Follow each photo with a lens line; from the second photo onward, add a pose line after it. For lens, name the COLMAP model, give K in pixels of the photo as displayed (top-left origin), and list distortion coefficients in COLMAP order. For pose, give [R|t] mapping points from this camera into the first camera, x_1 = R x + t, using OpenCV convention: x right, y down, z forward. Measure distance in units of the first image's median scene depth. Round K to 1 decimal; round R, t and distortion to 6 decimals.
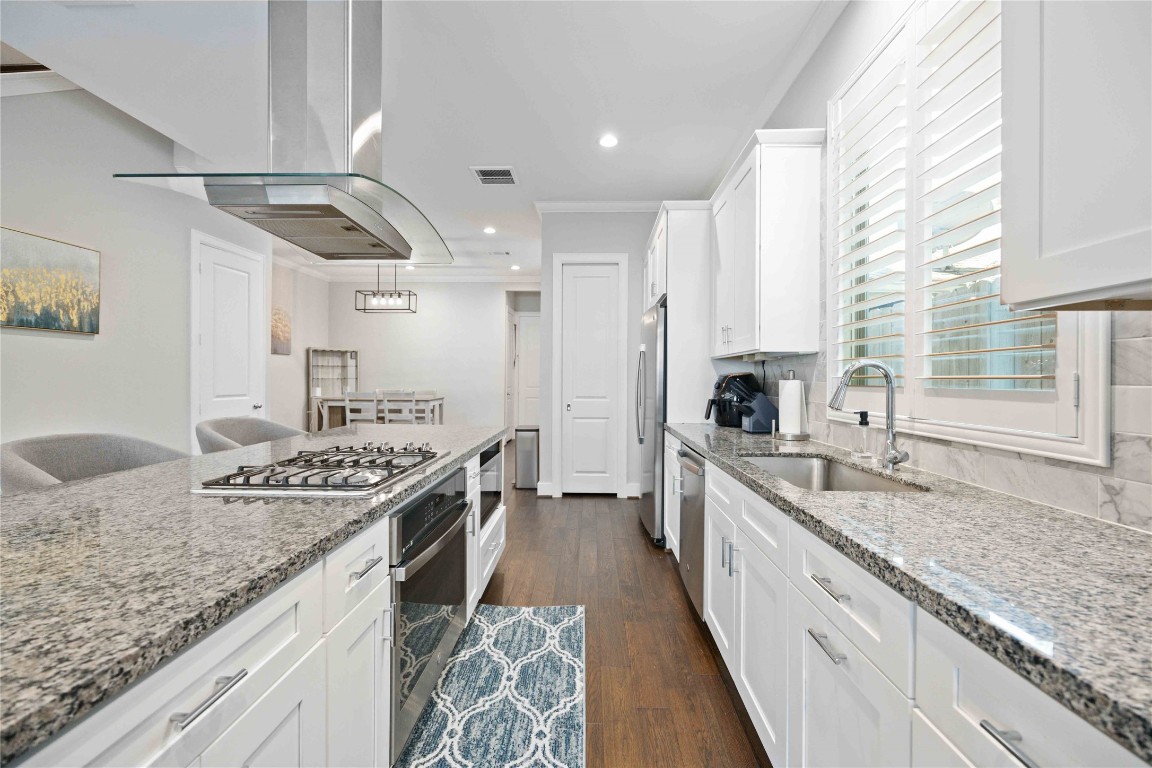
lens RADIAL K [[454.8, 0, 579.8], [0, 454.8, 377.5], [0, 0, 1]] dist [0.000844, 0.000075]
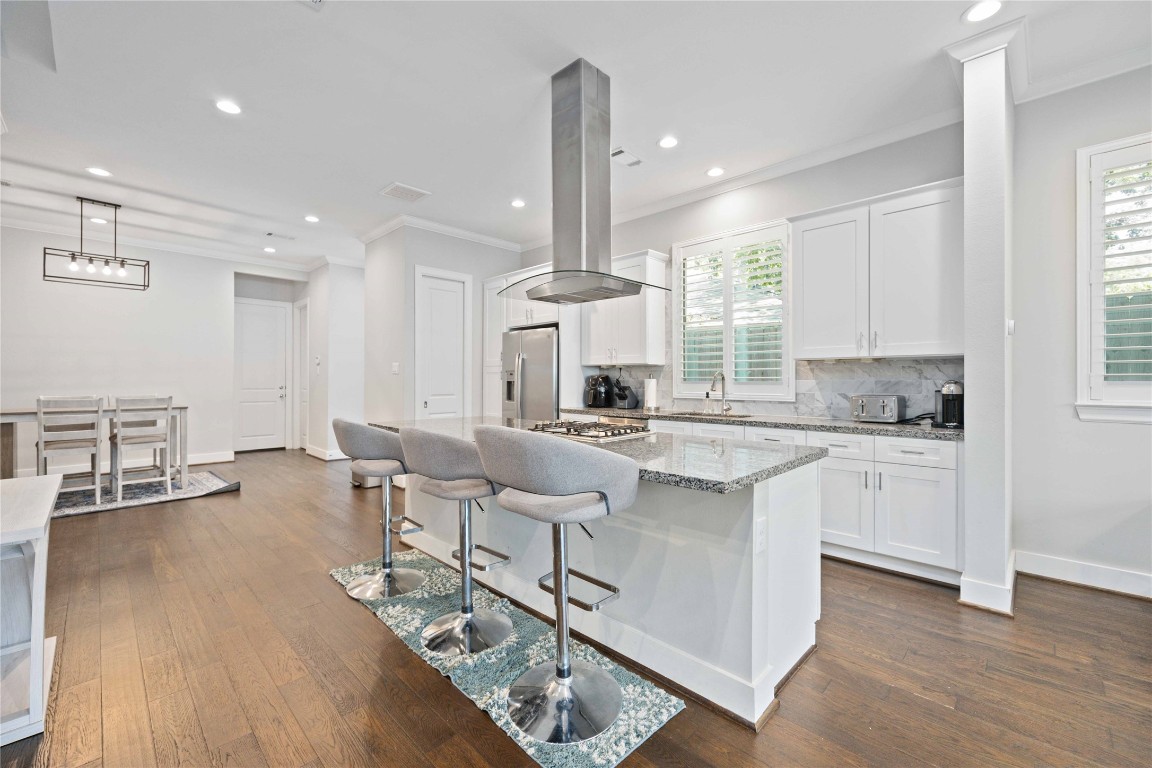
lens RADIAL K [[454.8, 0, 579.8], [0, 454.8, 377.5], [0, 0, 1]] dist [0.000844, 0.000075]
pose [[0.660229, -0.001721, 0.751062, -1.221427], [0.000143, 0.999998, 0.002166, -0.006498], [-0.751064, -0.001322, 0.660228, -0.065805]]
